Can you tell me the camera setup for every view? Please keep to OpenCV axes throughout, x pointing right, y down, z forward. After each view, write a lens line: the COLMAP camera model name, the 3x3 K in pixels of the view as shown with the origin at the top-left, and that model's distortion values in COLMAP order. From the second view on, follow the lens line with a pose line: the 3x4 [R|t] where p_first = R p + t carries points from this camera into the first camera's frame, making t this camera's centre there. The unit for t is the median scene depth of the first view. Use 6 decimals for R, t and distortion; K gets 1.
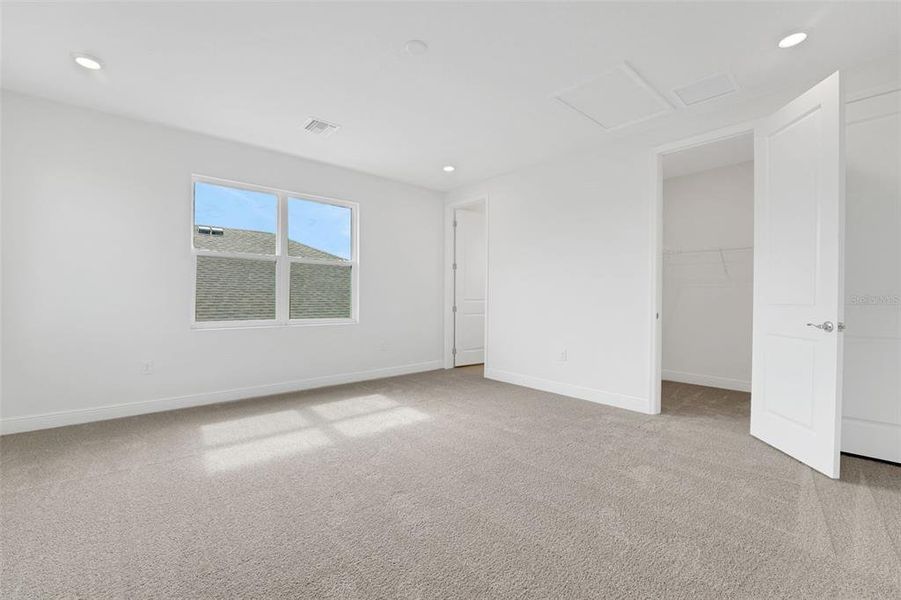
lens RADIAL K [[372.1, 0, 443.3], [0, 372.1, 300.2], [0, 0, 1]] dist [-0.017159, 0.000462]
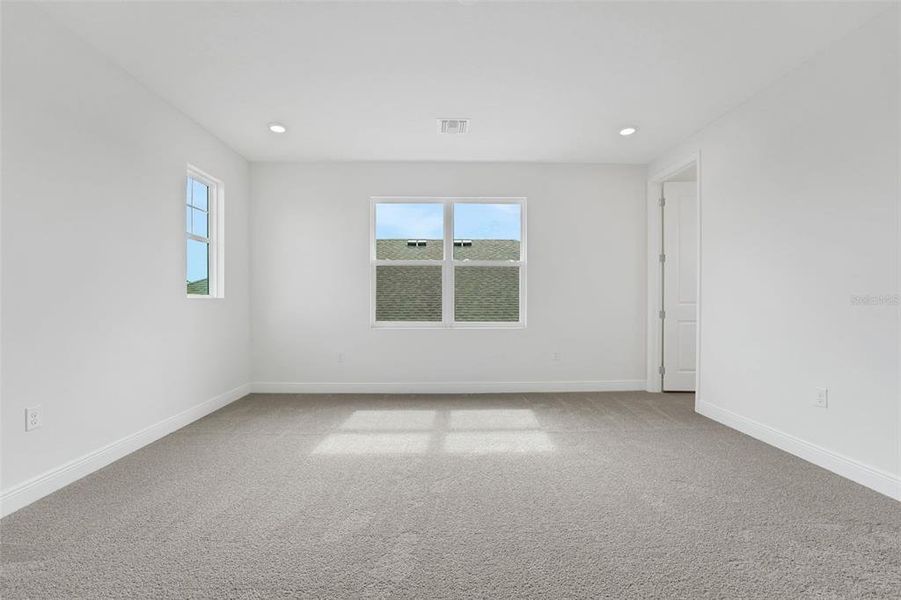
lens RADIAL K [[372.1, 0, 450.9], [0, 372.1, 303.5], [0, 0, 1]] dist [-0.017159, 0.000462]
pose [[0.778849, 0.000178, -0.627211, 0.223745], [0.000488, 0.999999, 0.000890, -0.000208], [0.627211, -0.000999, 0.778849, 0.190569]]
